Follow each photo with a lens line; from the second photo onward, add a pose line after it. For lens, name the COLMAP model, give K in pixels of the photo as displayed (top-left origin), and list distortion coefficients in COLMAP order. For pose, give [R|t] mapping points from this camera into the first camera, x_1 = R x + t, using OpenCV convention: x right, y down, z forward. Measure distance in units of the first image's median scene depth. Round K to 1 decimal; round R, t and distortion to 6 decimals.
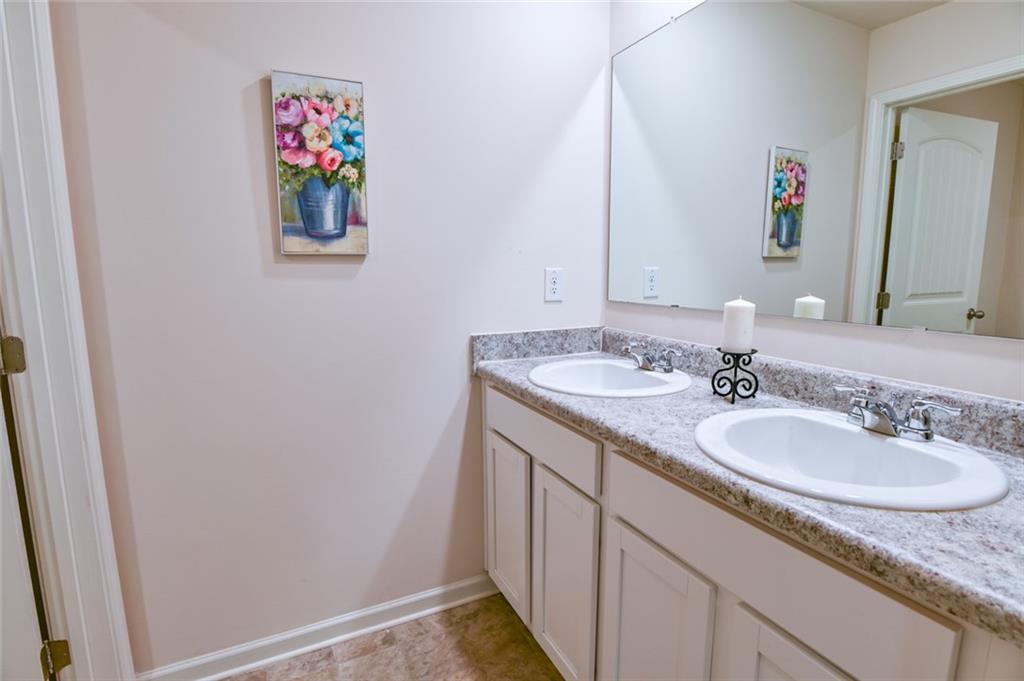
lens RADIAL K [[500.2, 0, 509.6], [0, 500.2, 338.2], [0, 0, 1]] dist [-0.021882, 0.000538]
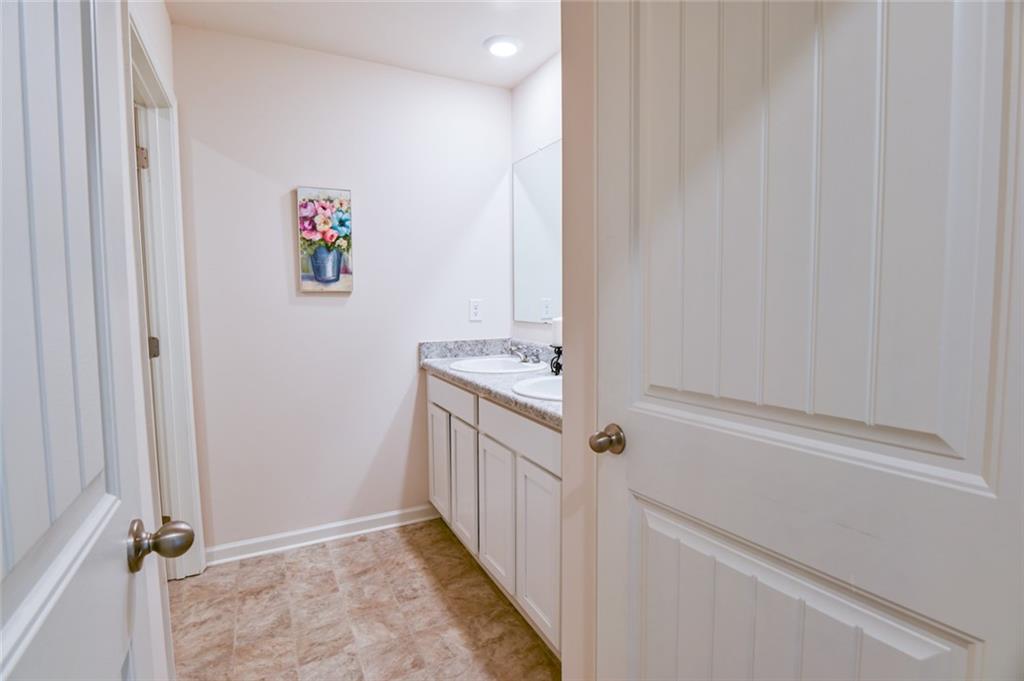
lens RADIAL K [[500.2, 0, 512.6], [0, 500.2, 338.0], [0, 0, 1]] dist [-0.021882, 0.000538]
pose [[0.999803, -0.001359, 0.019820, 0.208694], [0.002491, 0.998360, -0.057200, 0.080300], [-0.019710, 0.057238, 0.998166, -0.637838]]
